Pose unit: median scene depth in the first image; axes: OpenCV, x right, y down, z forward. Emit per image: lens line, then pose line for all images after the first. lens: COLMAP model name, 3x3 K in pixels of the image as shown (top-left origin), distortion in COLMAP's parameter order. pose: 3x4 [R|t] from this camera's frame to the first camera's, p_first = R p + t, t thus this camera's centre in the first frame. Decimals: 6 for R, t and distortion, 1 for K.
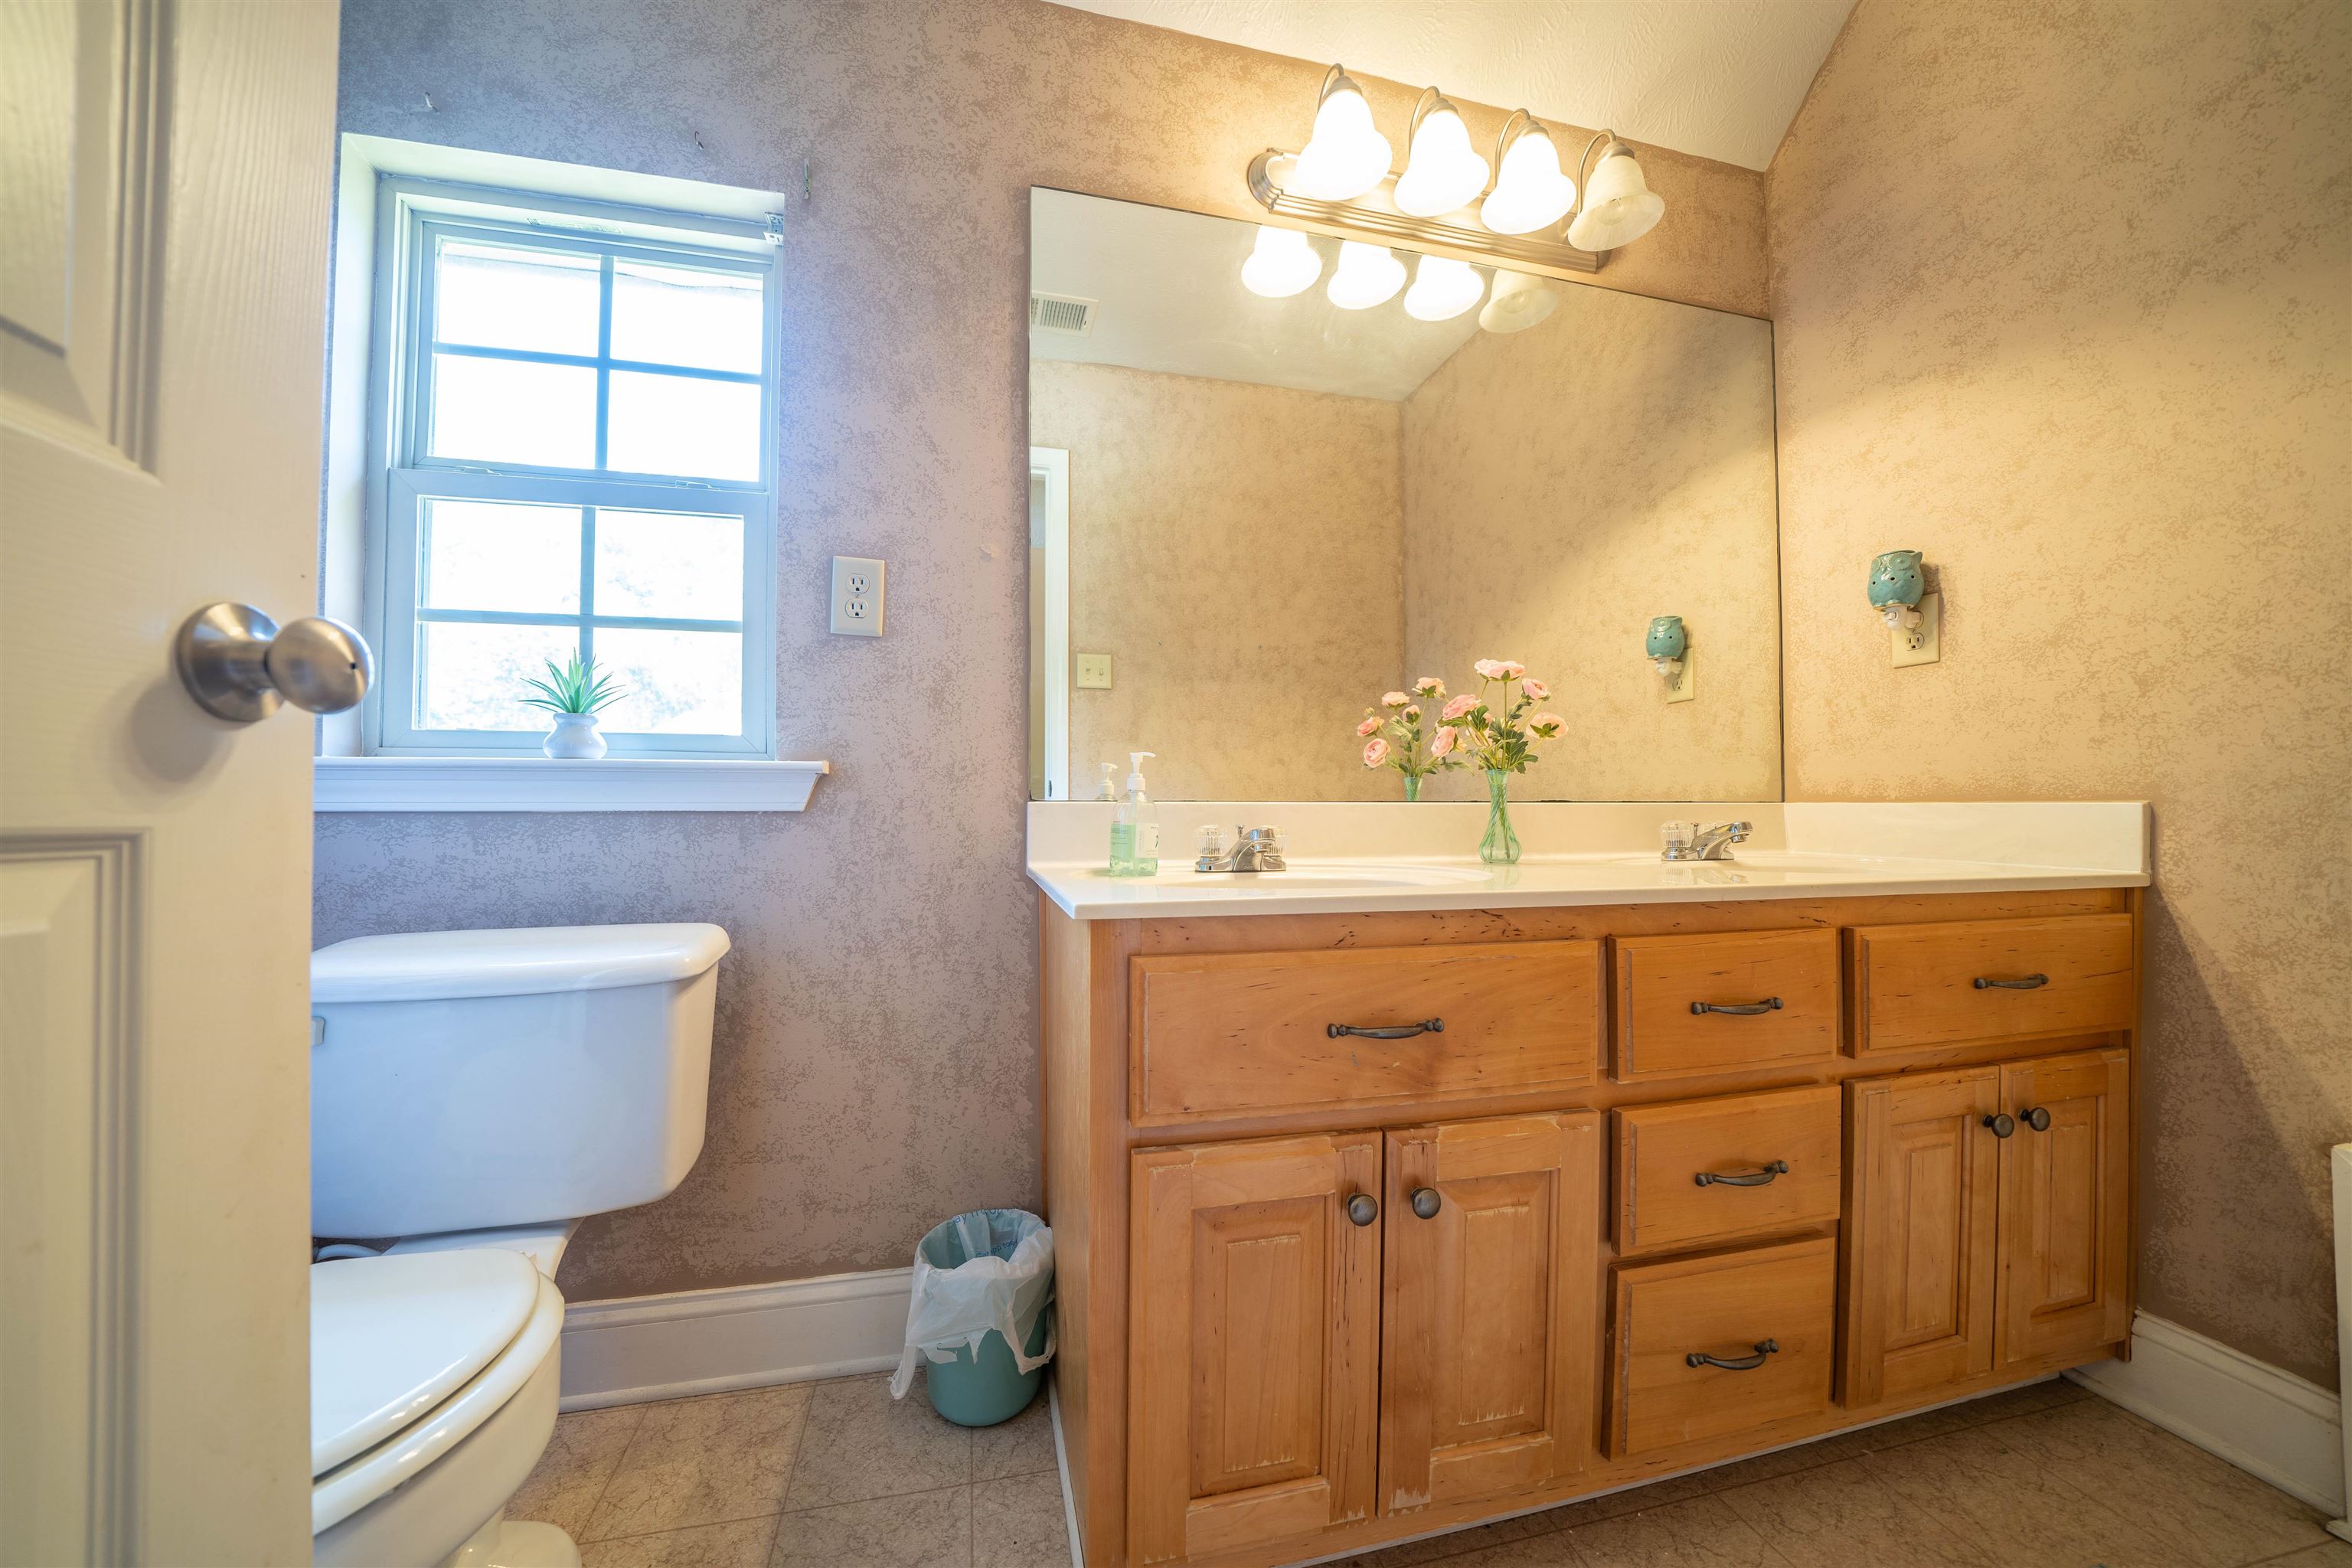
lens RADIAL K [[818.2, 0, 1157.2], [0, 818.2, 806.5], [0, 0, 1]] dist [-0.024051, 0.001816]
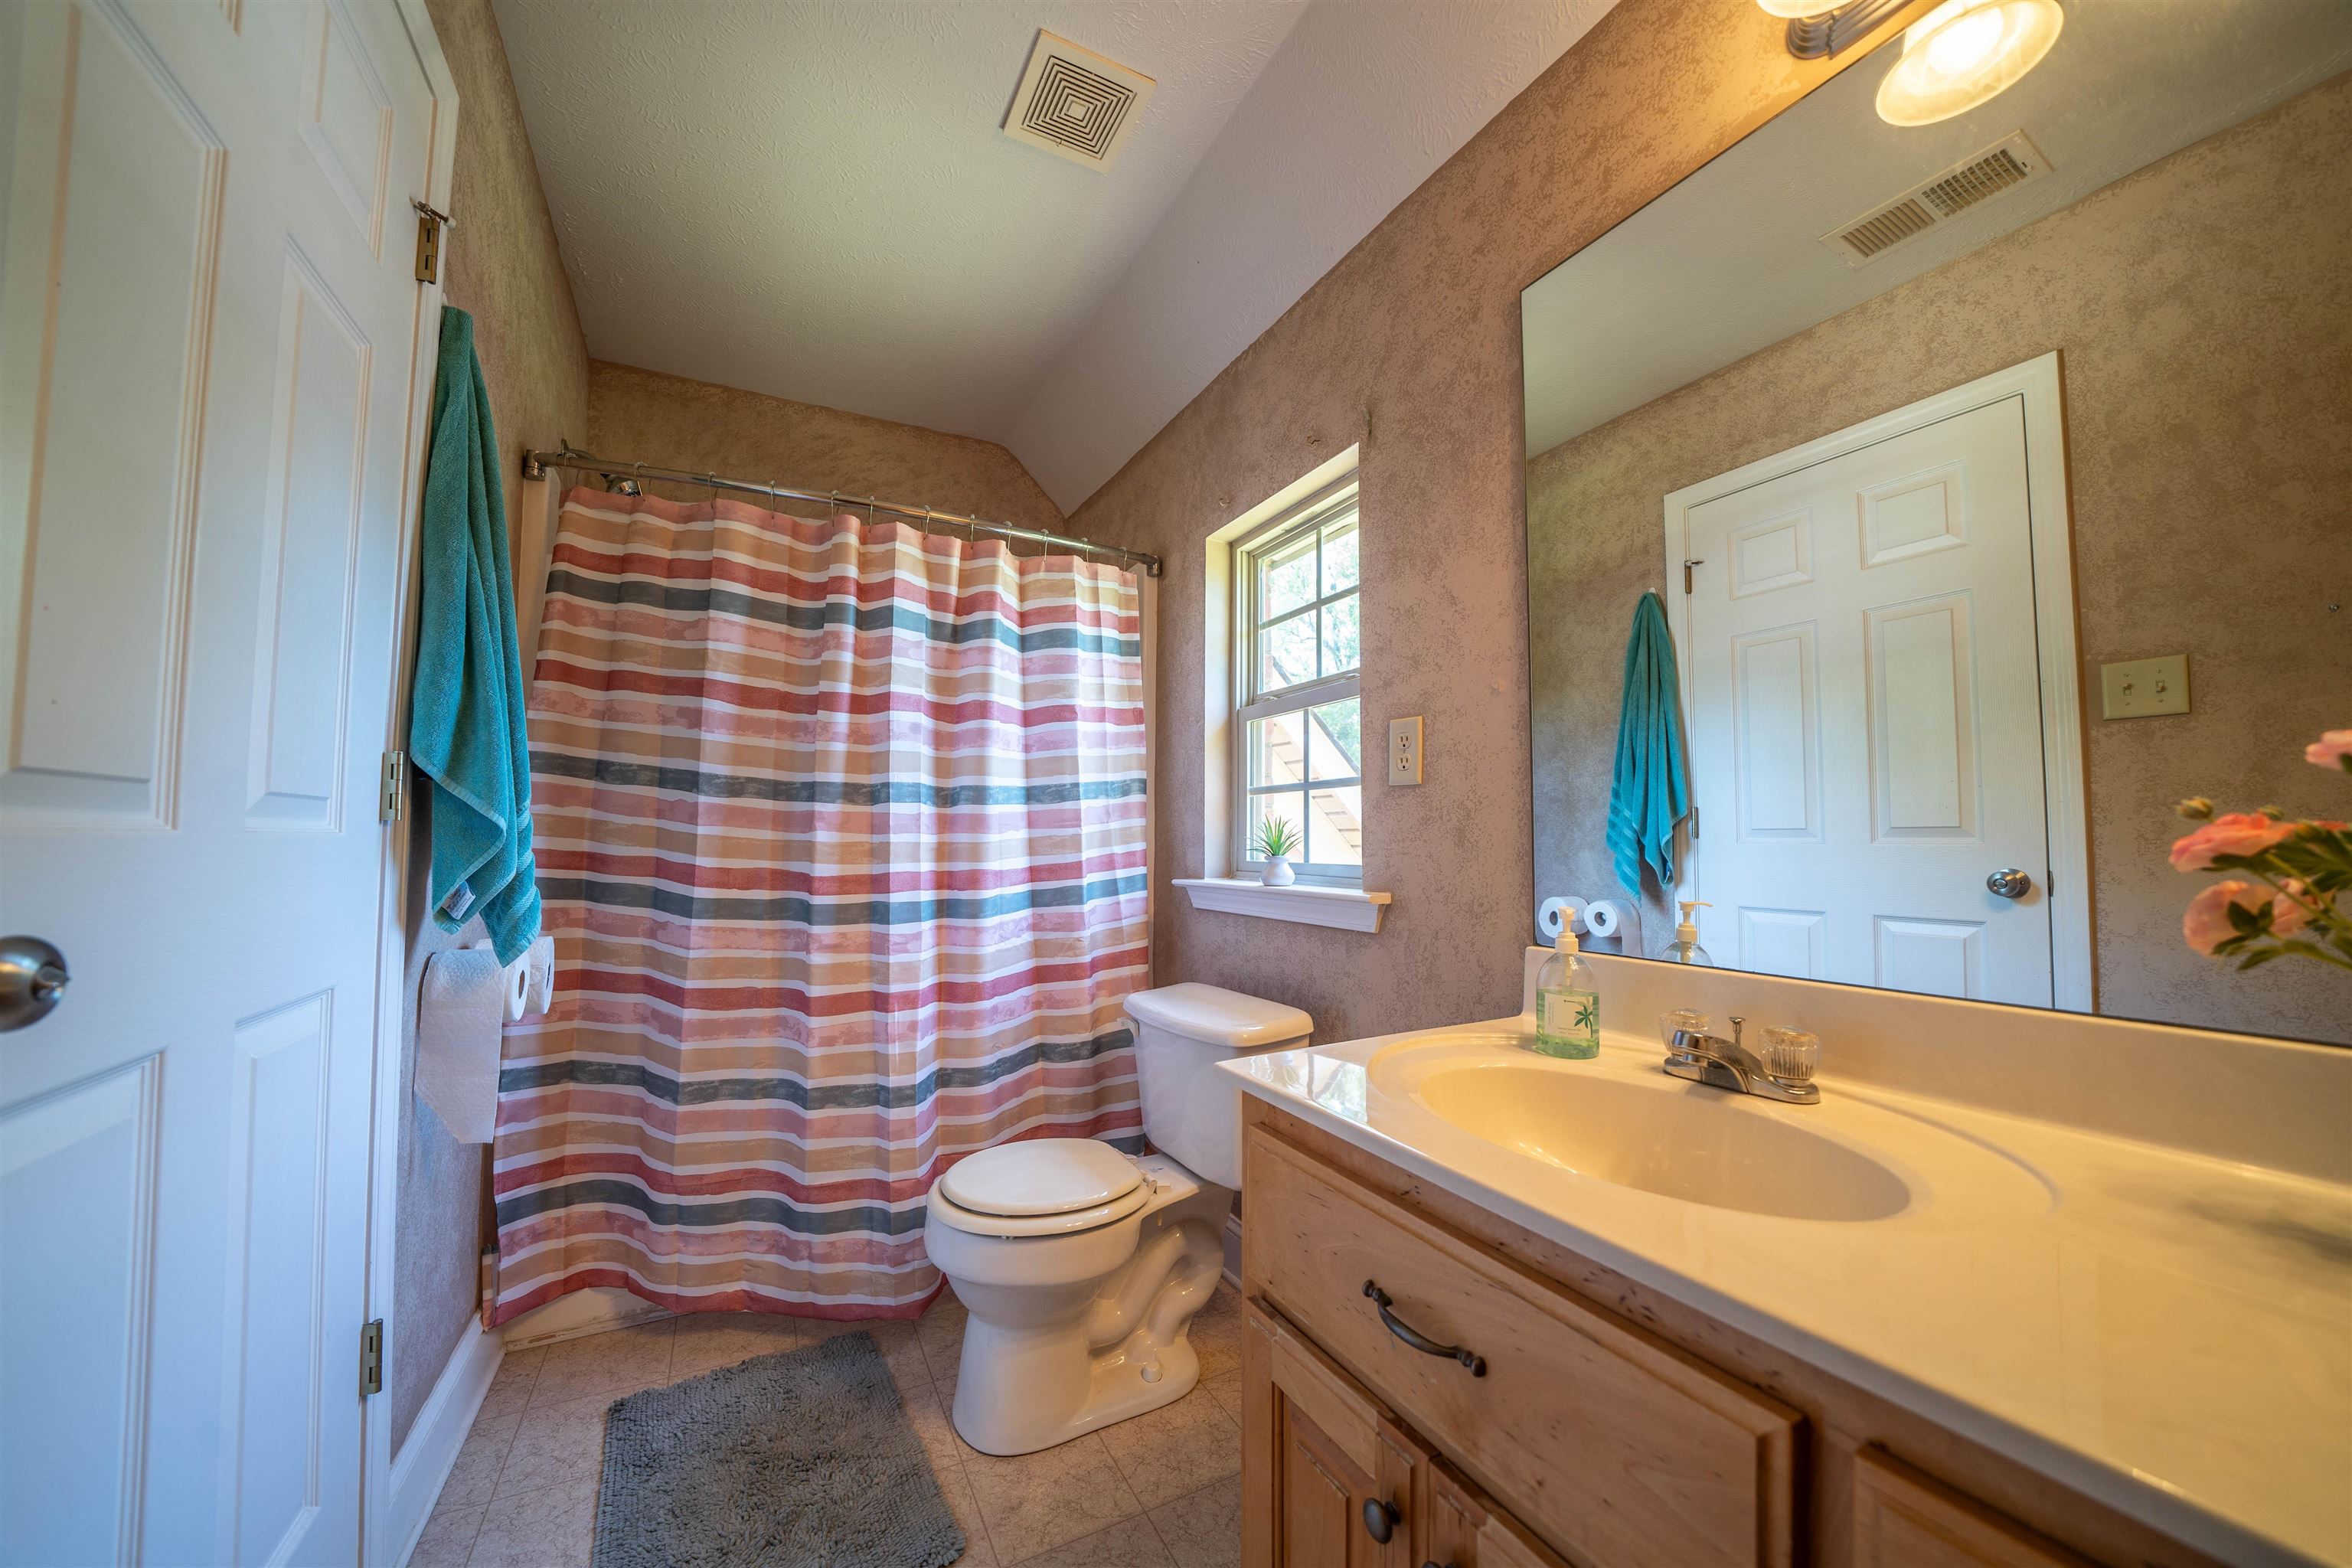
lens RADIAL K [[818.2, 0, 1157.2], [0, 818.2, 806.5], [0, 0, 1]] dist [-0.024051, 0.001816]
pose [[0.245476, -0.040301, -0.968565, 0.660504], [0.005496, 0.999177, -0.040181, -0.133390], [0.969387, 0.004540, 0.245496, 0.368994]]
